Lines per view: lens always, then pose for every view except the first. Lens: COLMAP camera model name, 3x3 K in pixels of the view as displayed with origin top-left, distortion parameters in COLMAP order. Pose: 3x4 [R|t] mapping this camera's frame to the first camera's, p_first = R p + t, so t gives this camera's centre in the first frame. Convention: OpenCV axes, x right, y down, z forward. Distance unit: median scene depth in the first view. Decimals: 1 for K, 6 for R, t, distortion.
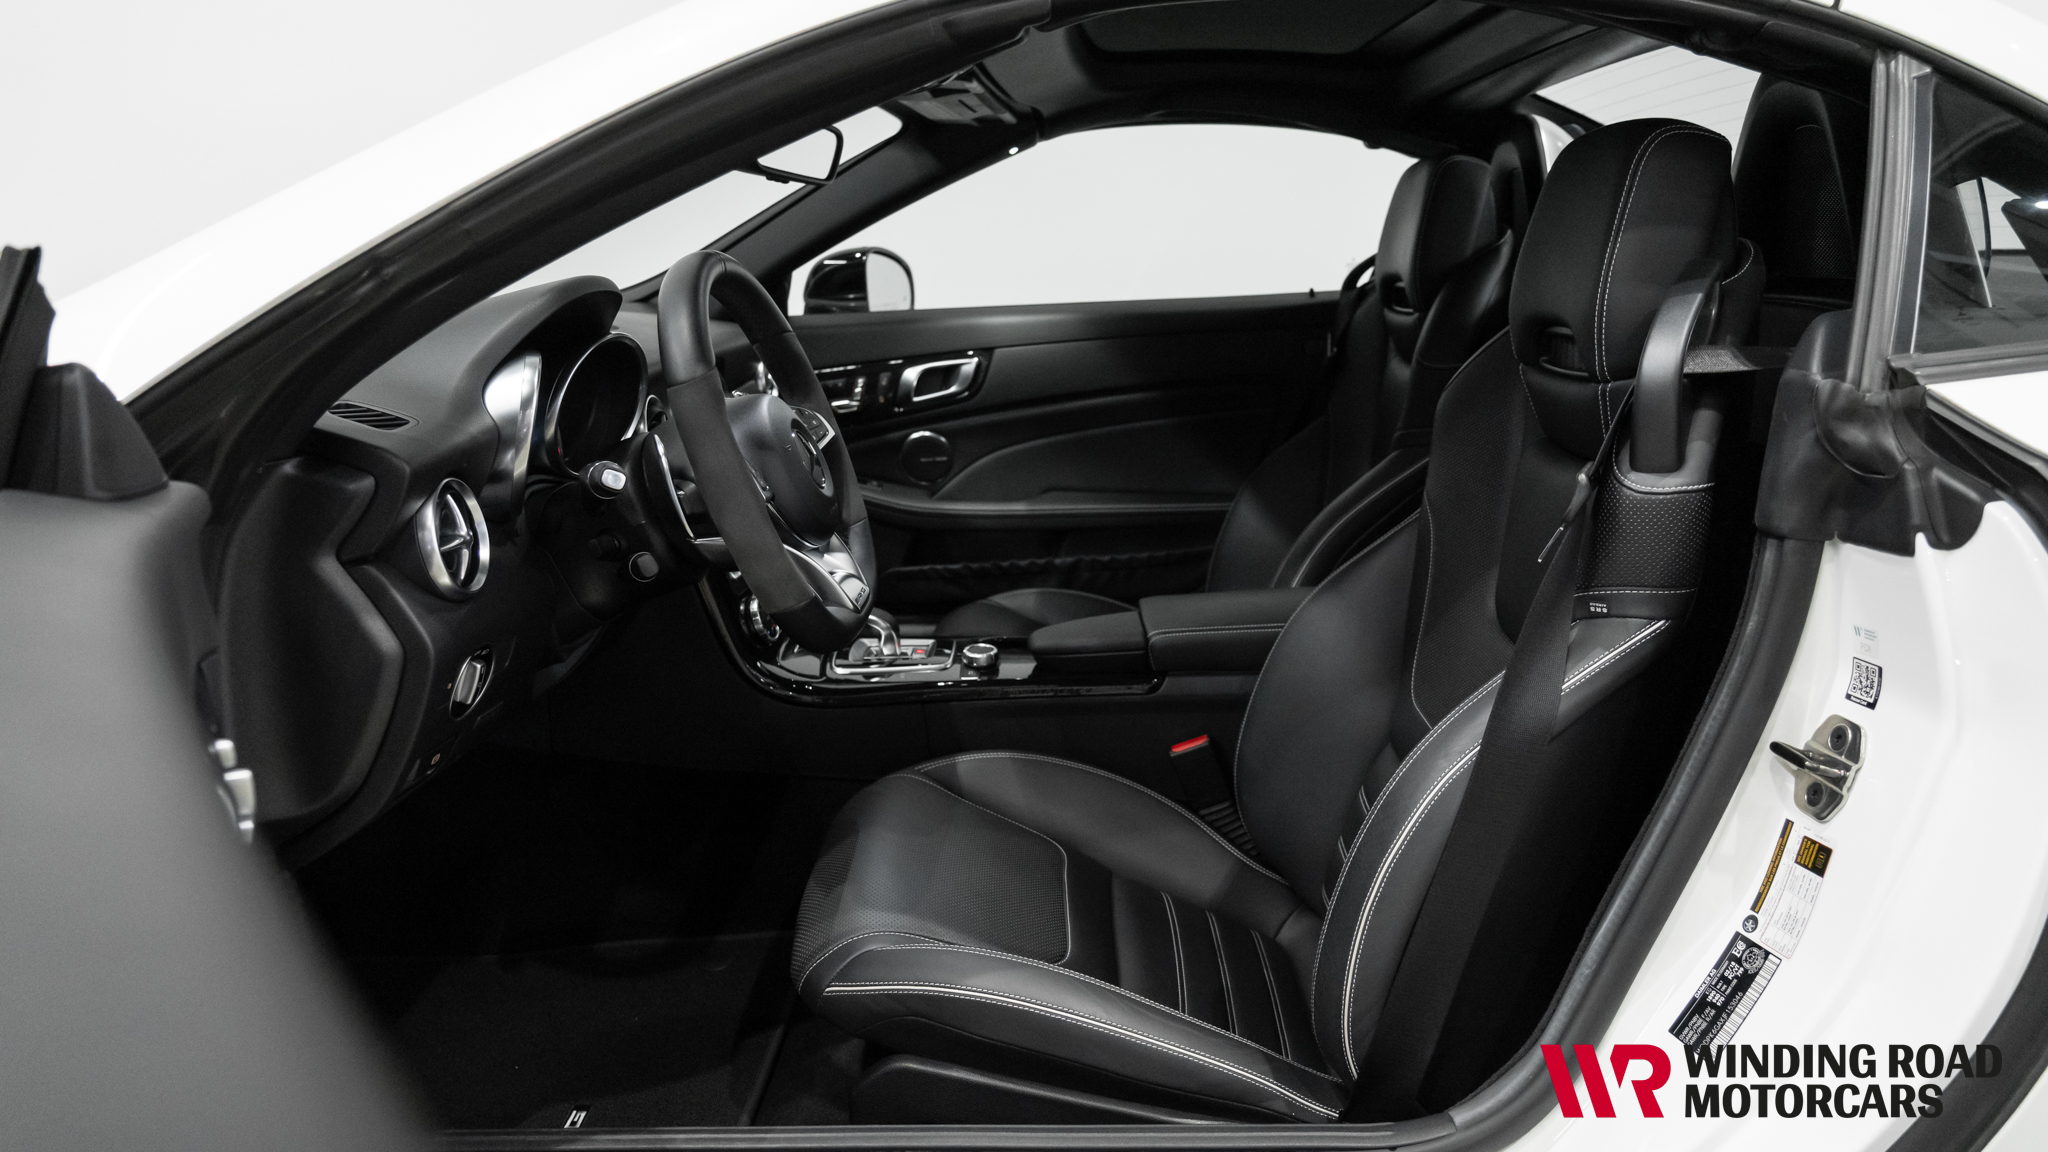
lens RADIAL K [[1401.8, 0, 1024.0], [0, 1401.8, 576.0], [0, 0, 1]] dist [-0.003370, -0.007197]
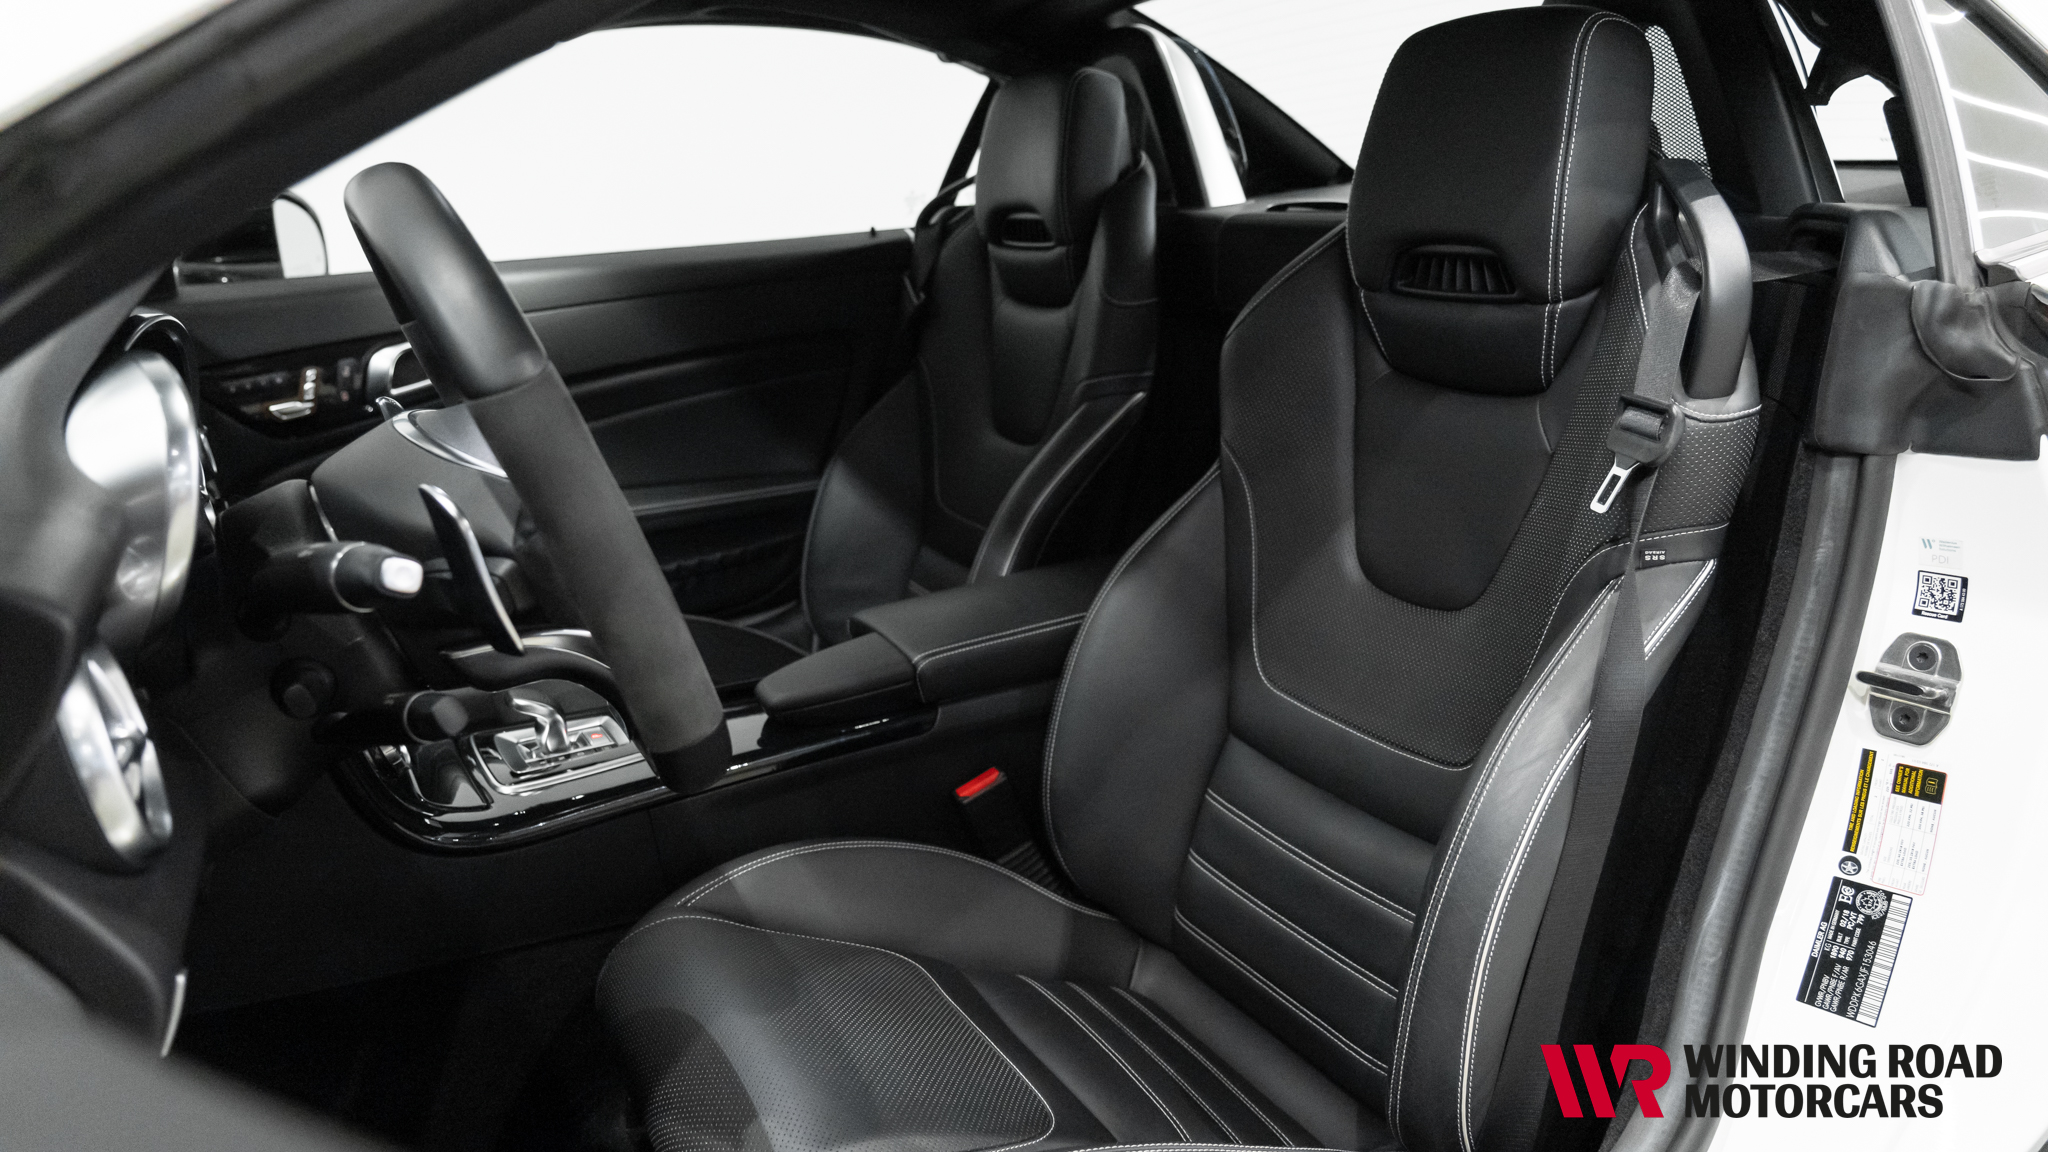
lens RADIAL K [[1401.8, 0, 1024.0], [0, 1401.8, 576.0], [0, 0, 1]] dist [-0.003370, -0.007197]
pose [[0.861310, -0.147880, 0.486084, -0.384203], [0.132961, 0.988970, 0.065274, -0.078993], [-0.490374, 0.008409, 0.871471, 0.443656]]
